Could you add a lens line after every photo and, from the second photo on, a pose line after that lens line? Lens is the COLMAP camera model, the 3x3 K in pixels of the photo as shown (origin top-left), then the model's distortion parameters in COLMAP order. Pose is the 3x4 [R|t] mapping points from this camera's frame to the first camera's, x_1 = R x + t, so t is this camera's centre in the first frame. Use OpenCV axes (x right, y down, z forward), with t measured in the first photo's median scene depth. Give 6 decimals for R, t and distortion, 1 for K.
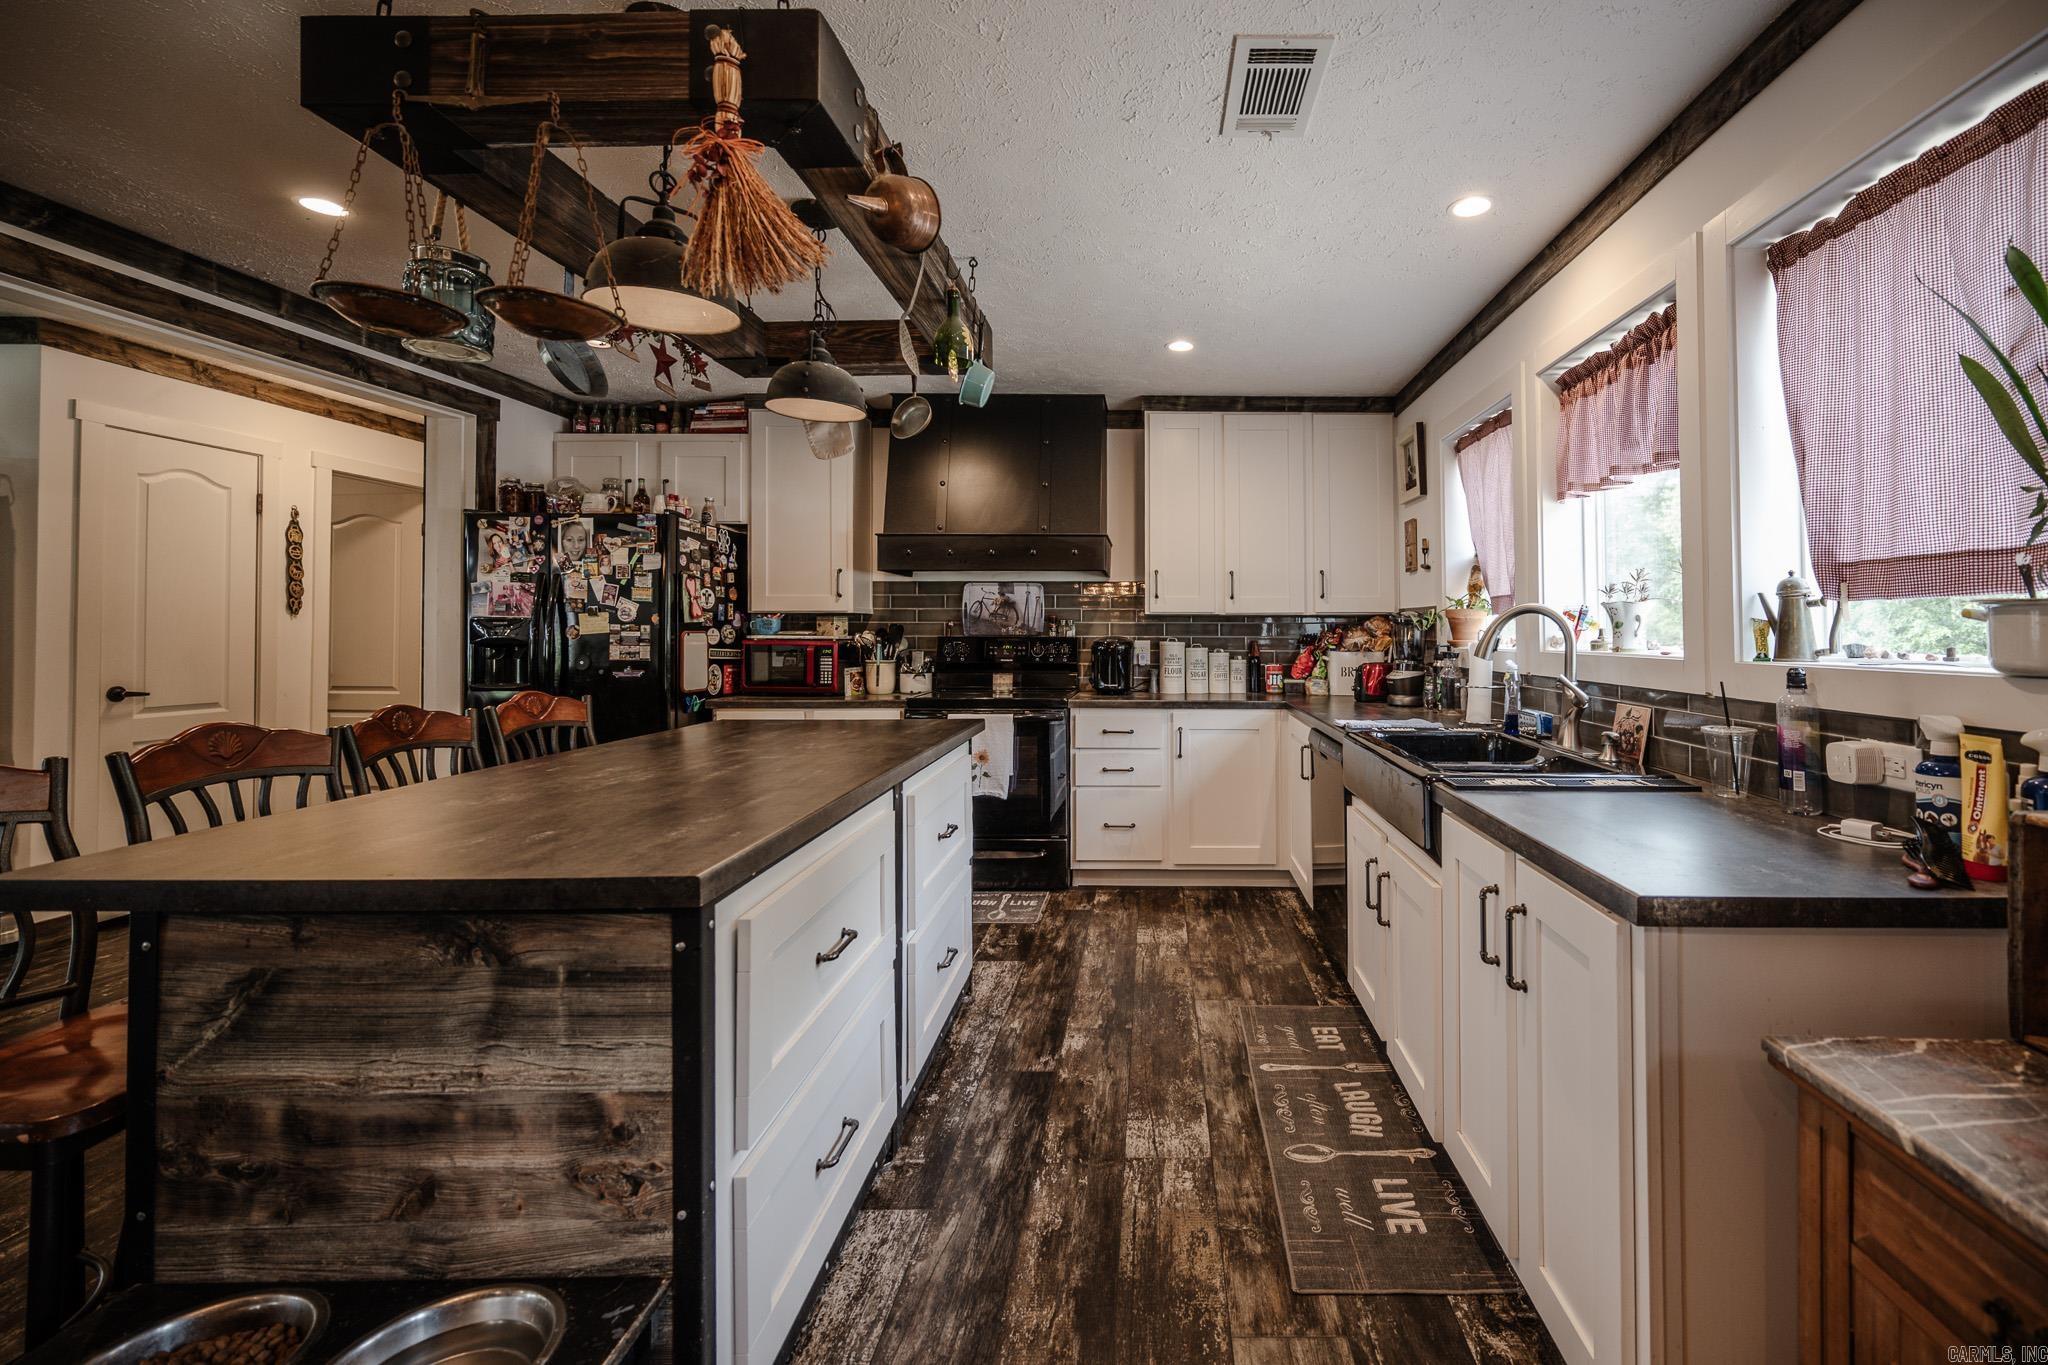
lens RADIAL K [[850.7, 0, 1158.3], [0, 850.7, 627.0], [0, 0, 1]] dist [0.003276, 0.000321]
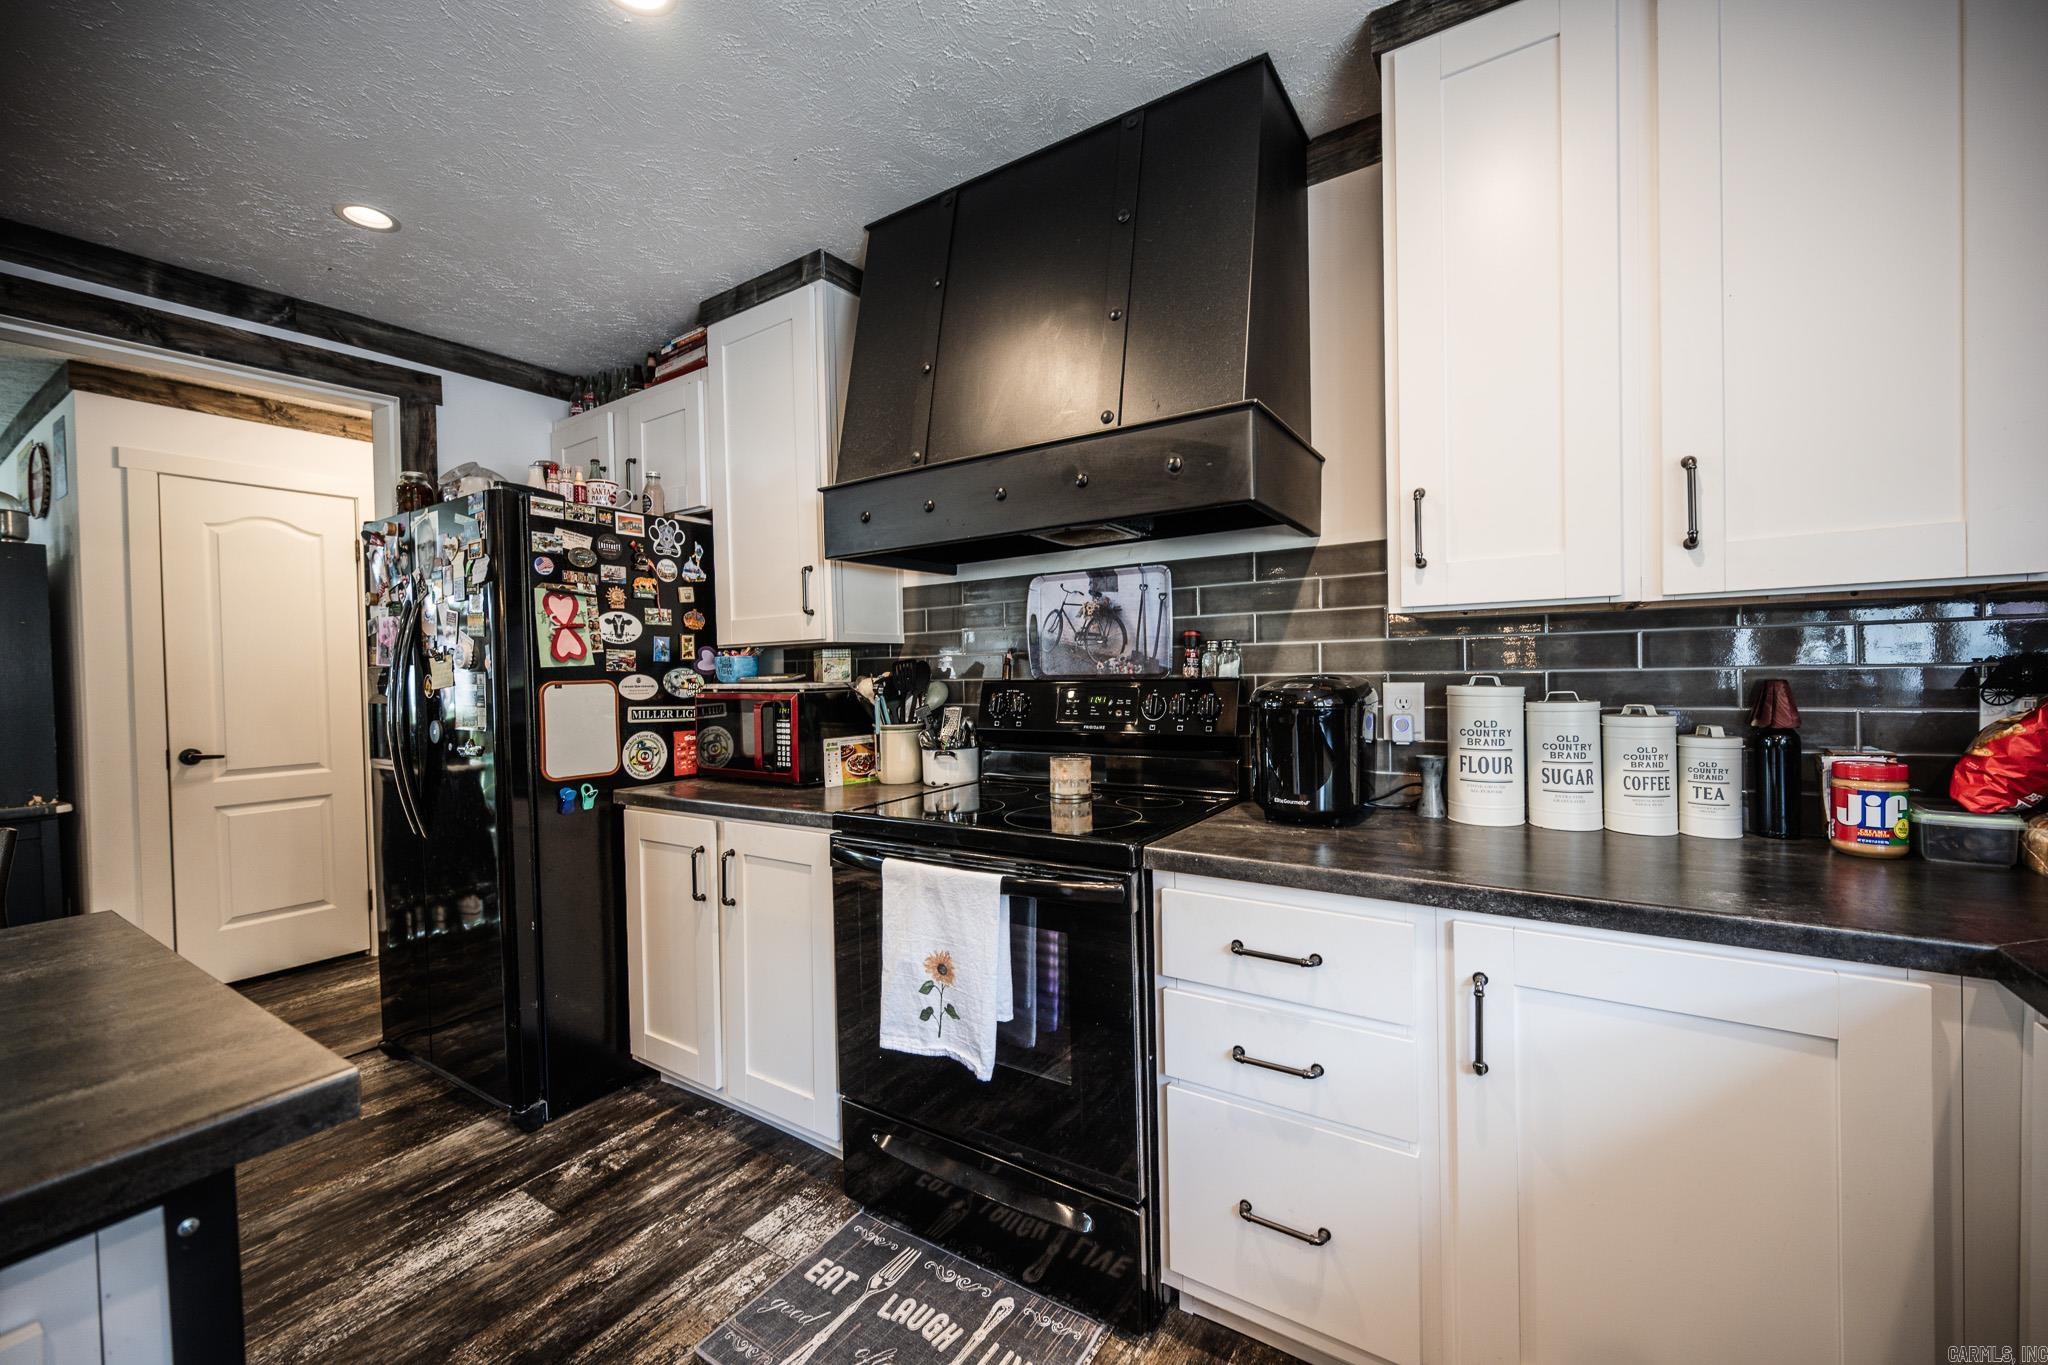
lens RADIAL K [[812.7, 0, 1026.8], [0, 812.7, 686.2], [0, 0, 1]] dist [0.002083, -0.000813]
pose [[0.835927, -0.010380, -0.548743, 0.050917], [0.027838, 0.999336, 0.023503, 0.003890], [0.548135, -0.034923, 0.835661, 0.670234]]
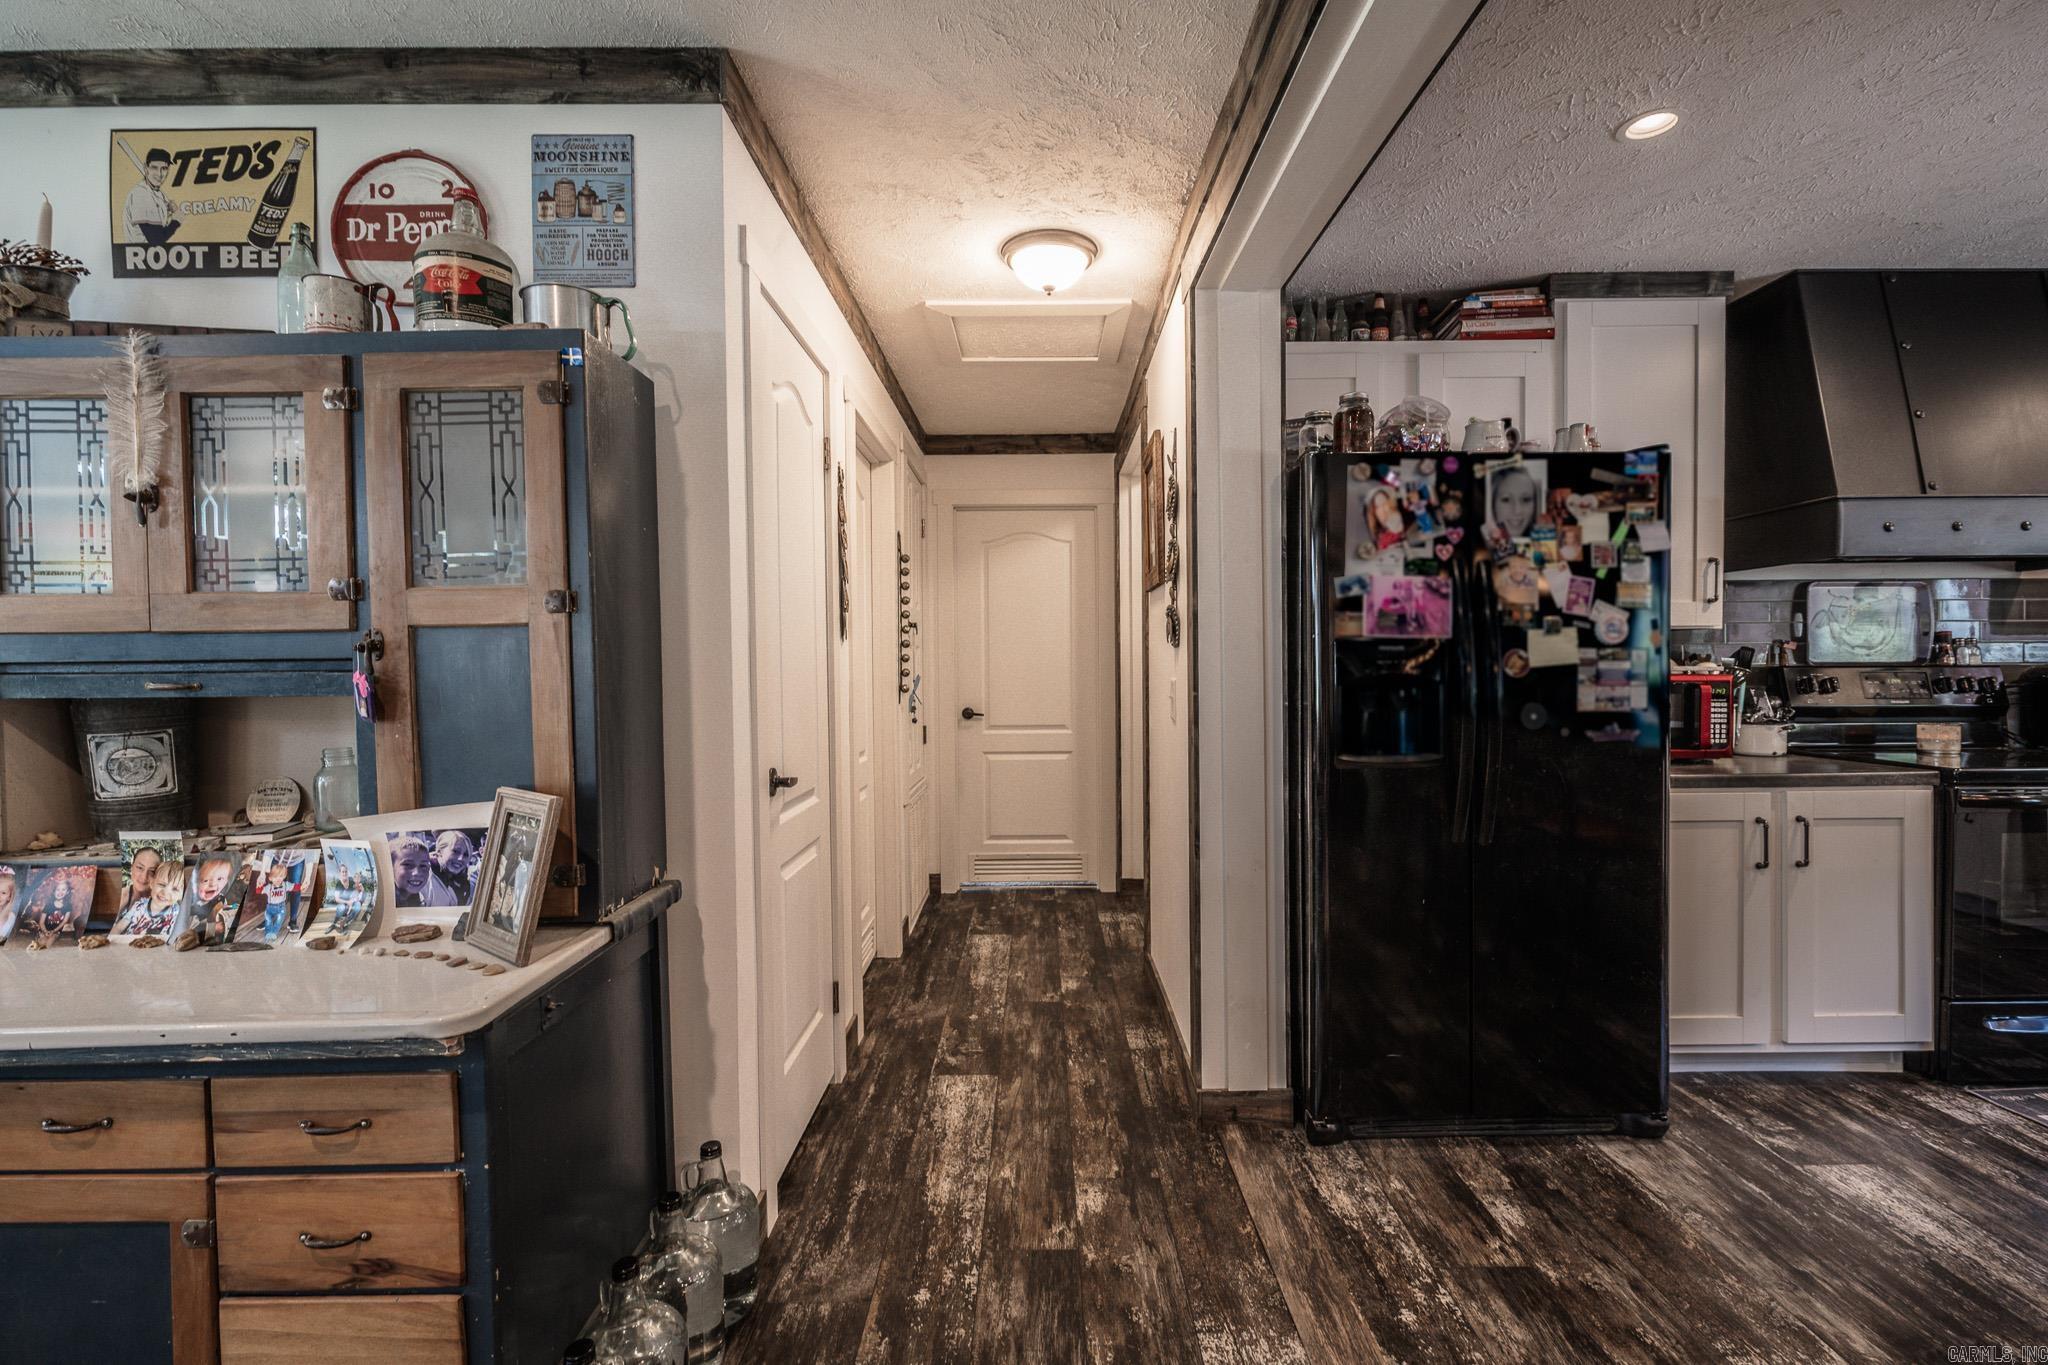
lens RADIAL K [[906.6, 0, 1071.7], [0, 906.6, 687.0], [0, 0, 1]] dist [-0.002238, 0.001553]
pose [[0.999901, -0.010908, 0.008939, -0.915190], [0.010619, 0.999436, 0.031845, -0.000314], [-0.009282, -0.031747, 0.999453, 0.369913]]
